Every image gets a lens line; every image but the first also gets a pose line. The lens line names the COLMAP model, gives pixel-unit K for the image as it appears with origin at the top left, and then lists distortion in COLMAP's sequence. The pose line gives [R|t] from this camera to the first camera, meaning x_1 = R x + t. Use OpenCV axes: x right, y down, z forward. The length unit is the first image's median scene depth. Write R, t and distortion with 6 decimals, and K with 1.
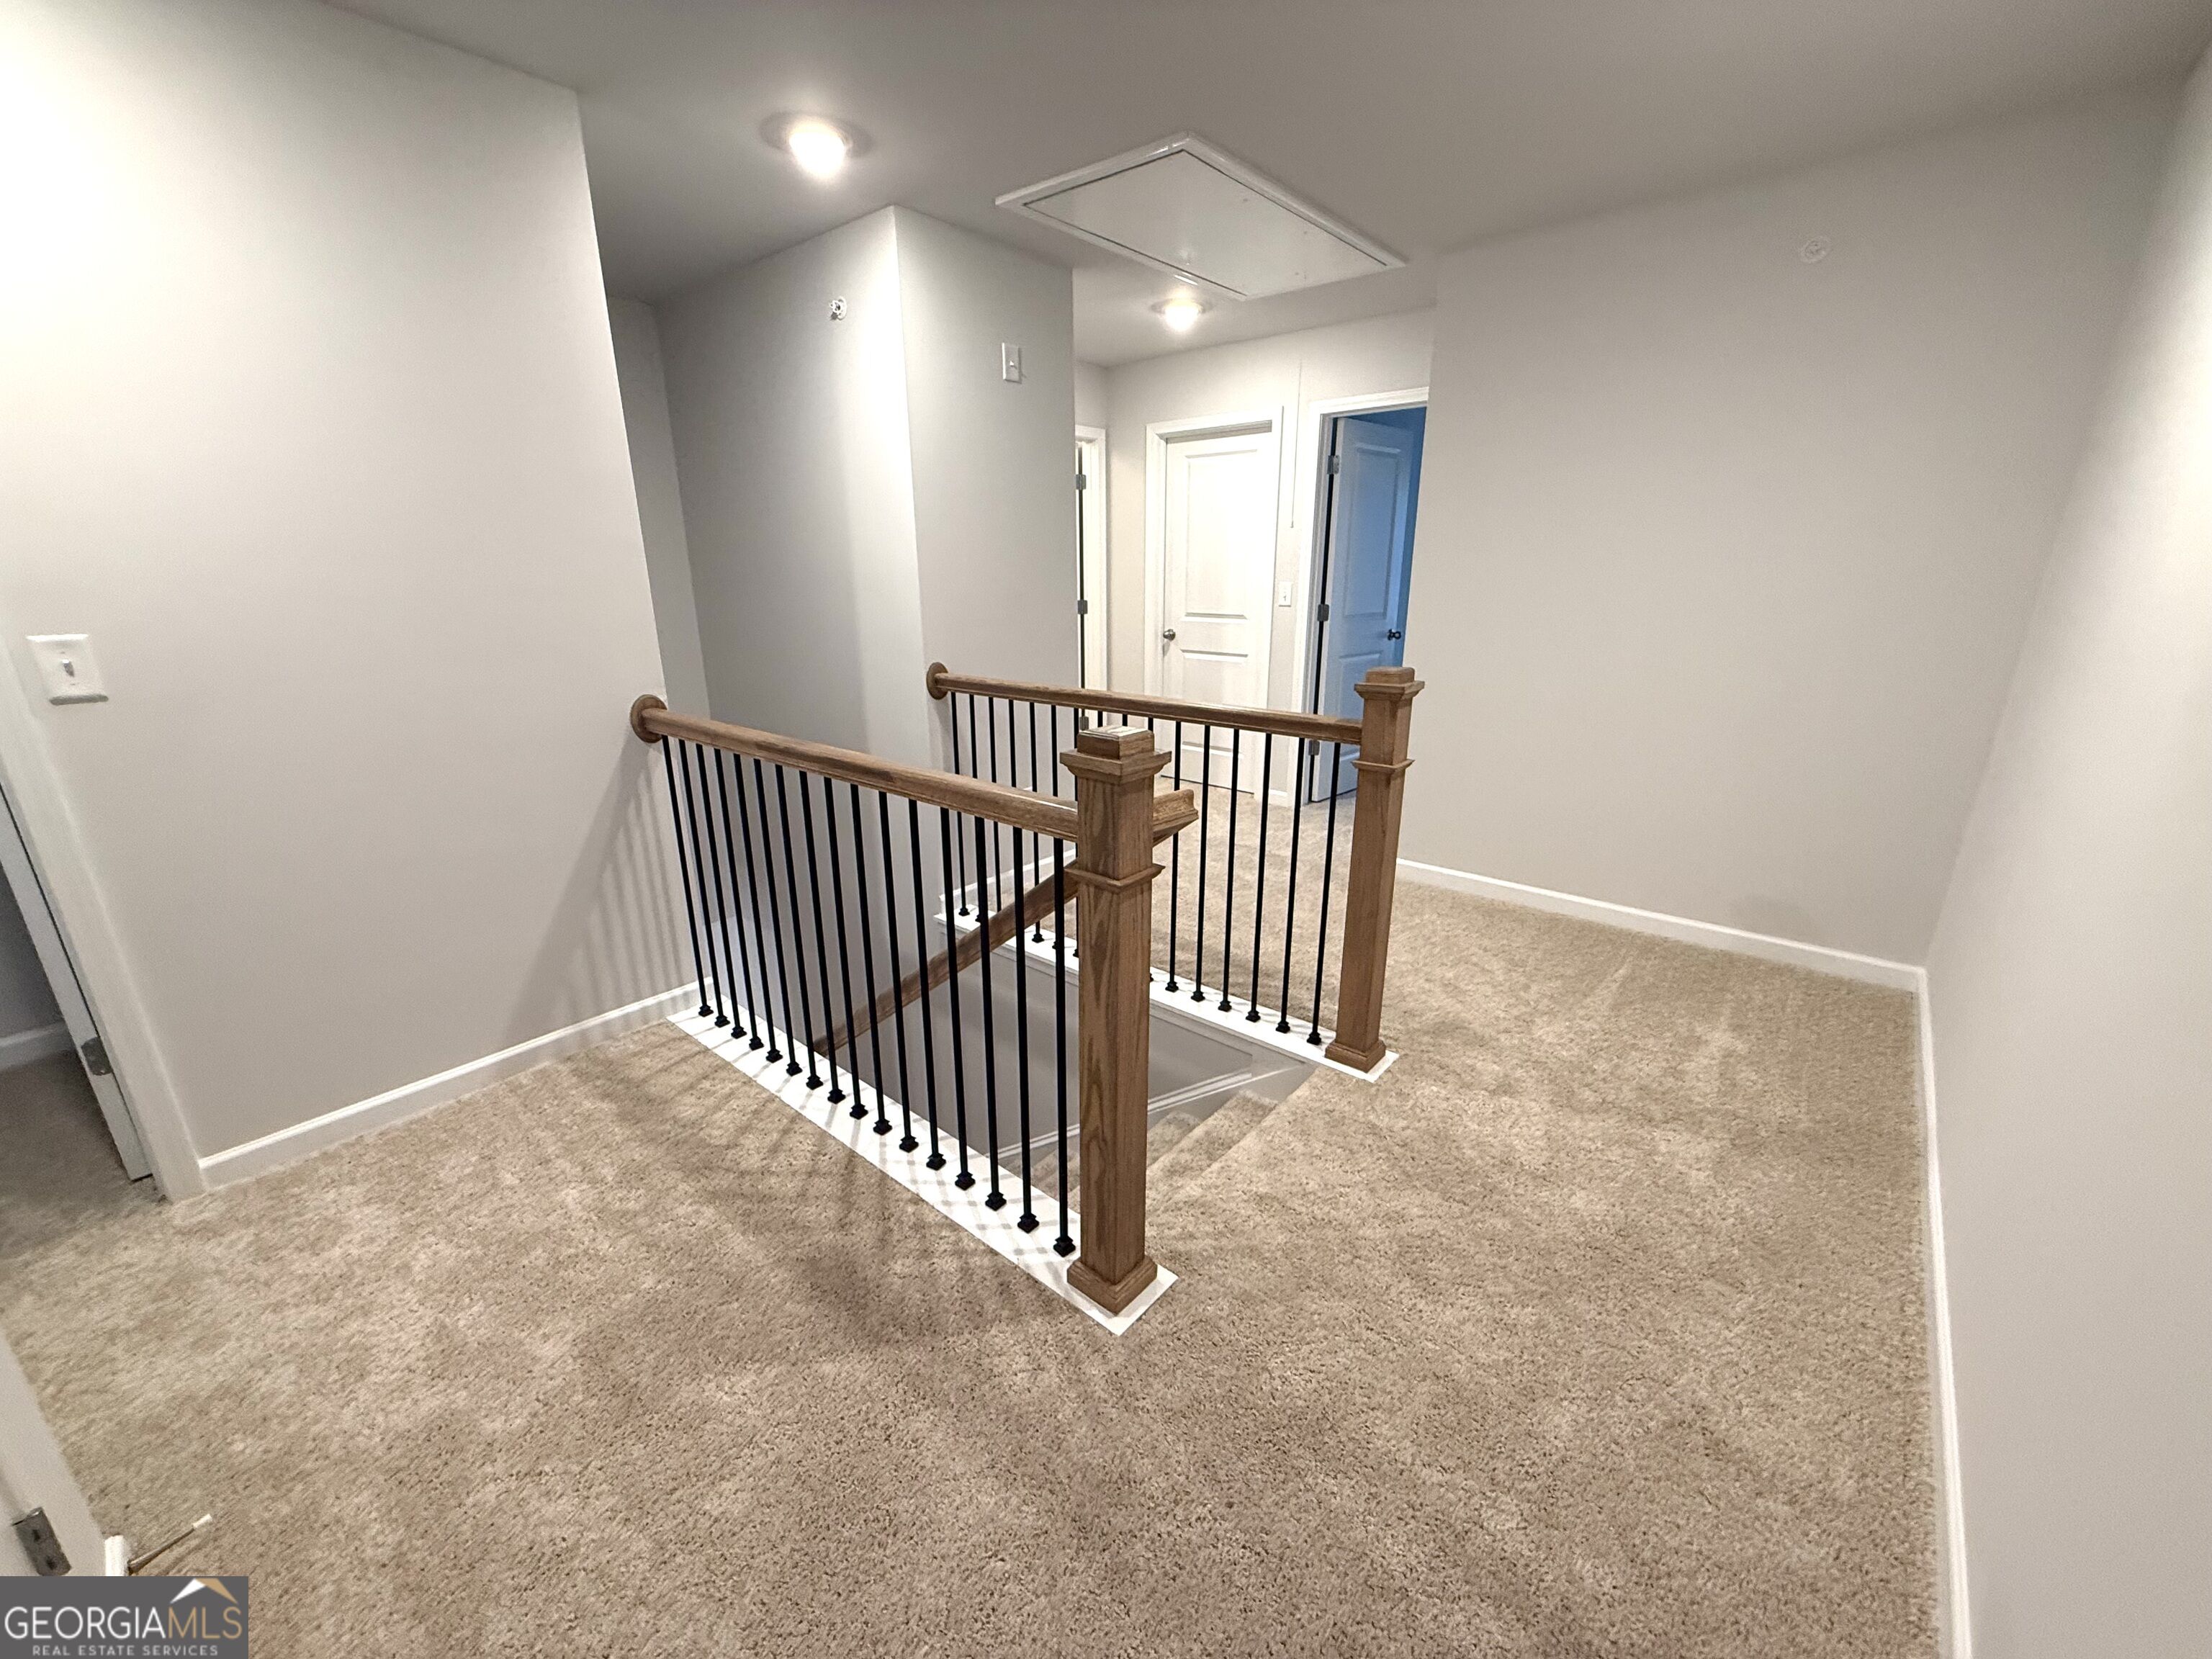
lens RADIAL K [[880.2, 0, 1113.6], [0, 880.2, 838.8], [0, 0, 1]] dist [-0.000421, 0.000590]
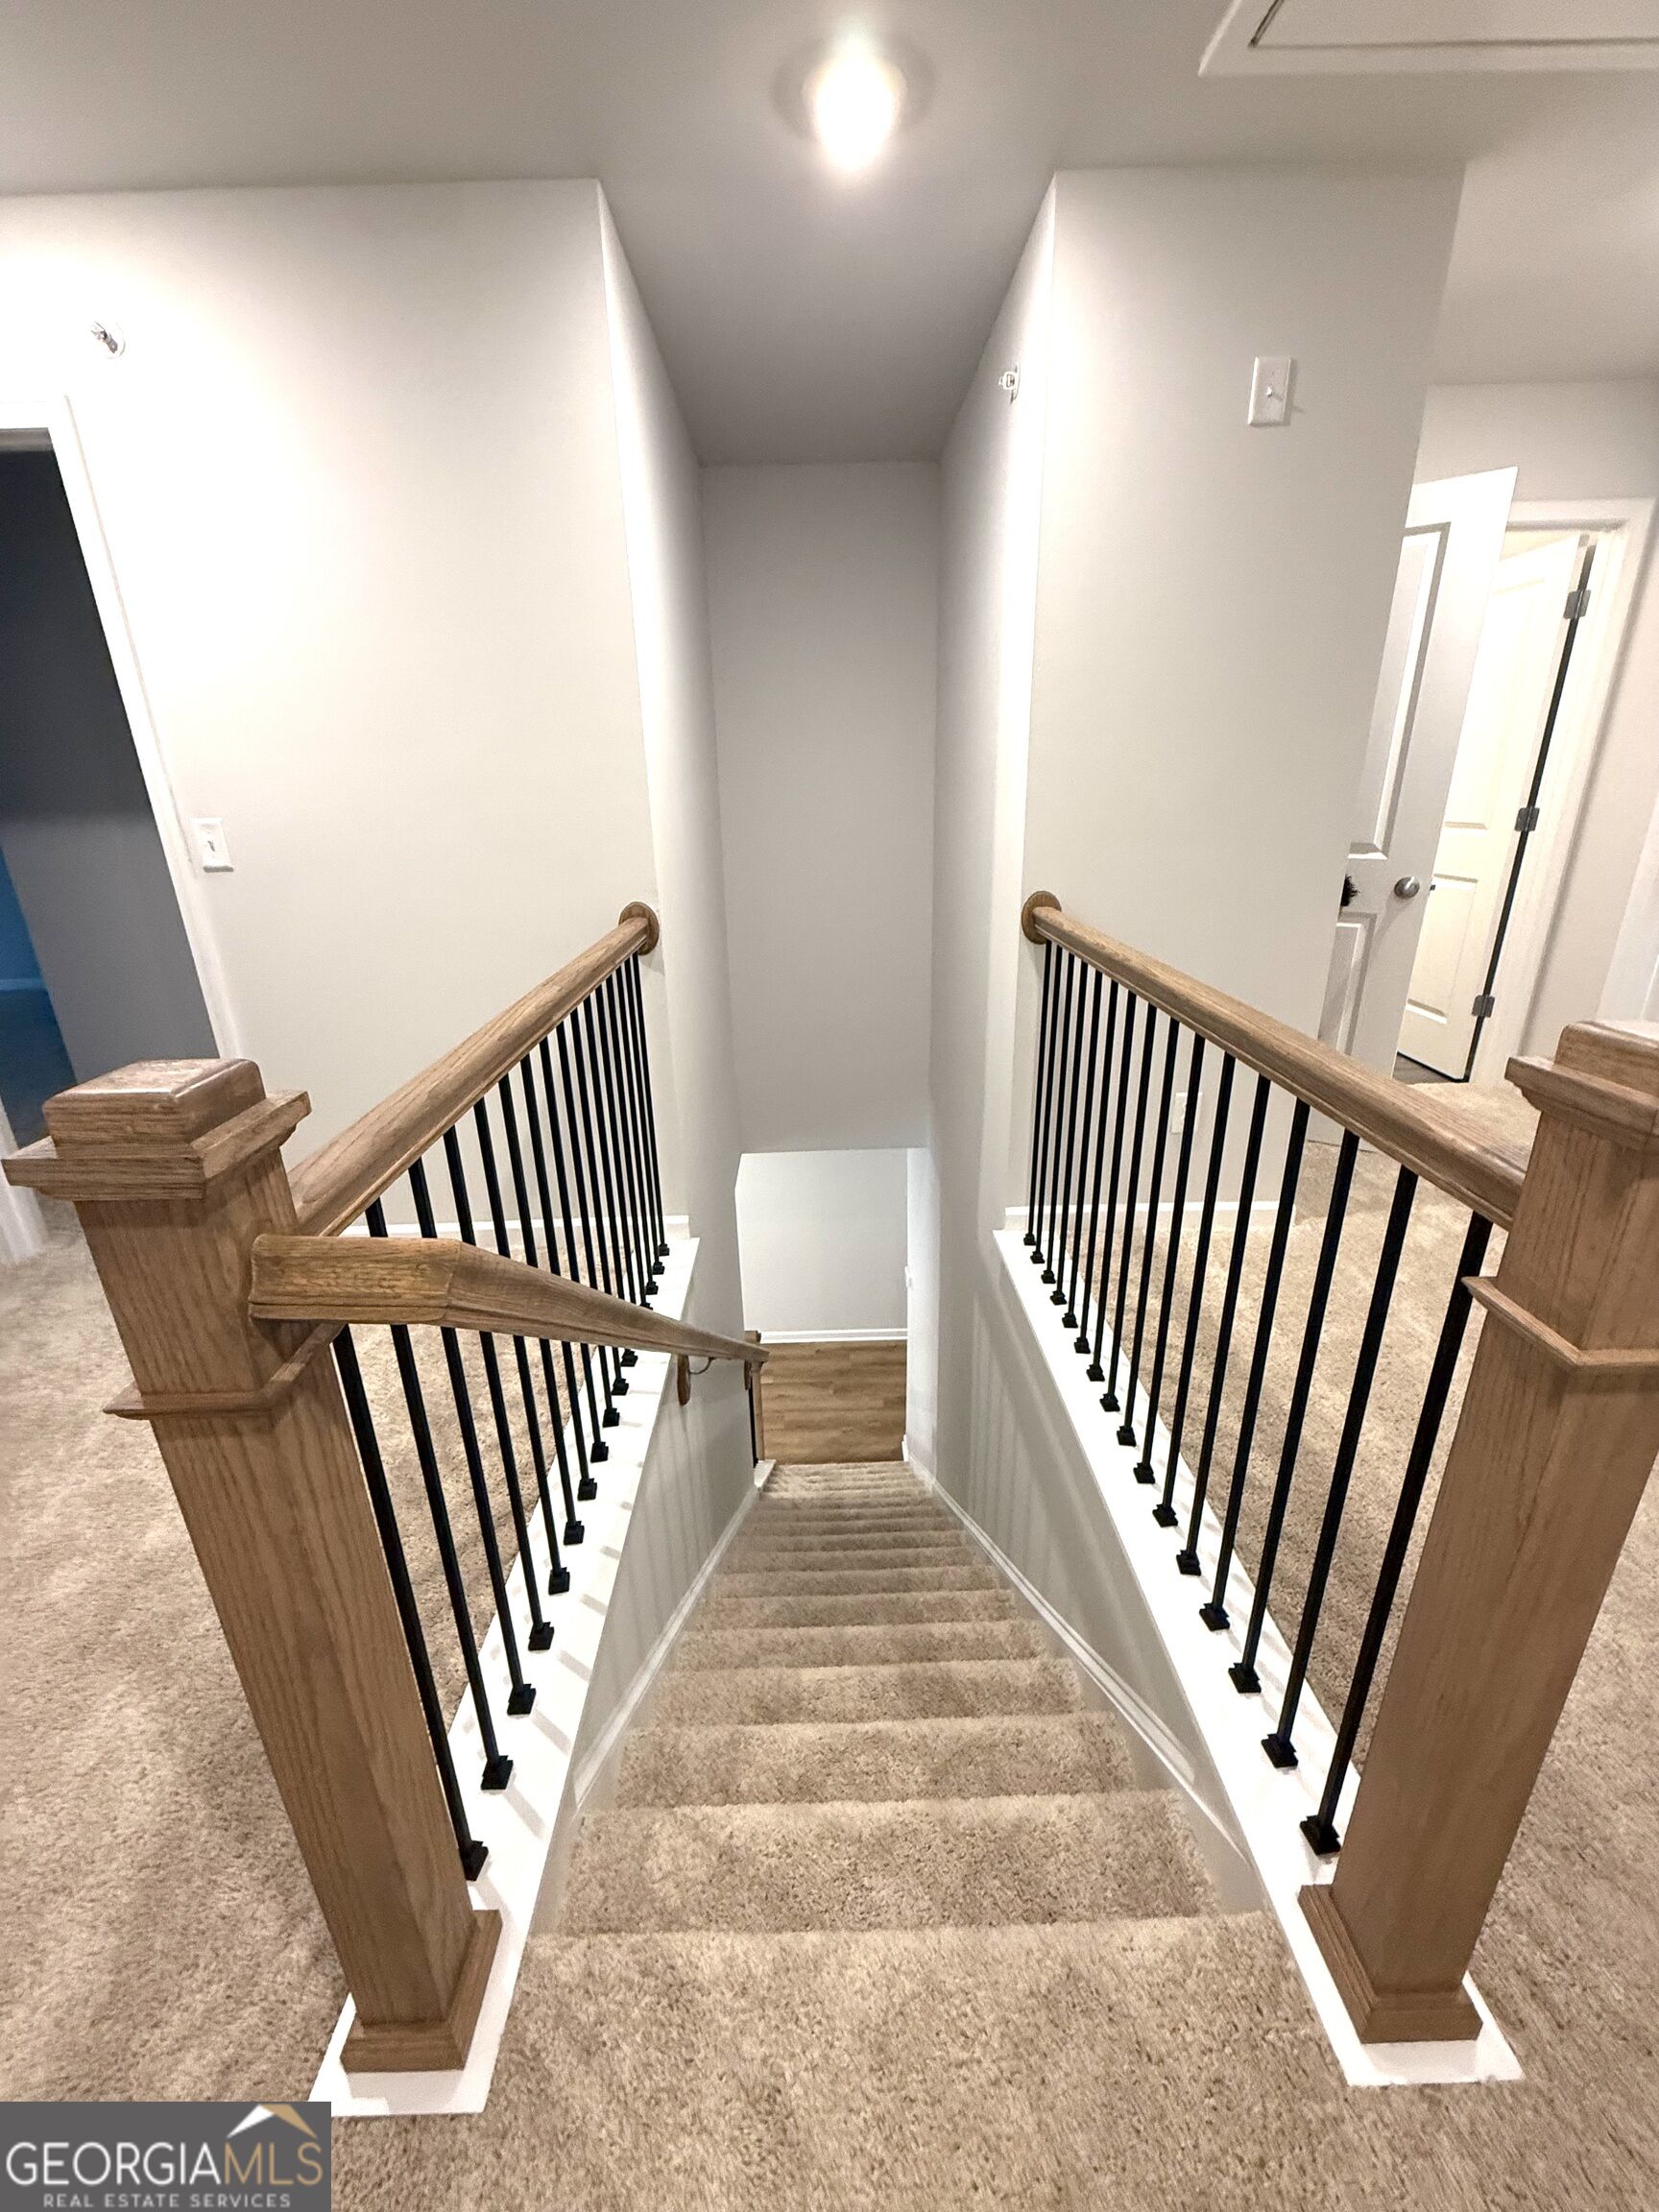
lens RADIAL K [[880.2, 0, 823.9], [0, 880.2, 1094.4], [0, 0, 1]] dist [-0.000421, 0.000590]
pose [[0.650951, 0.242840, -0.719230, 0.309518], [-0.202504, 0.968669, 0.143781, -0.141614], [0.731611, 0.052053, 0.679732, 0.544620]]
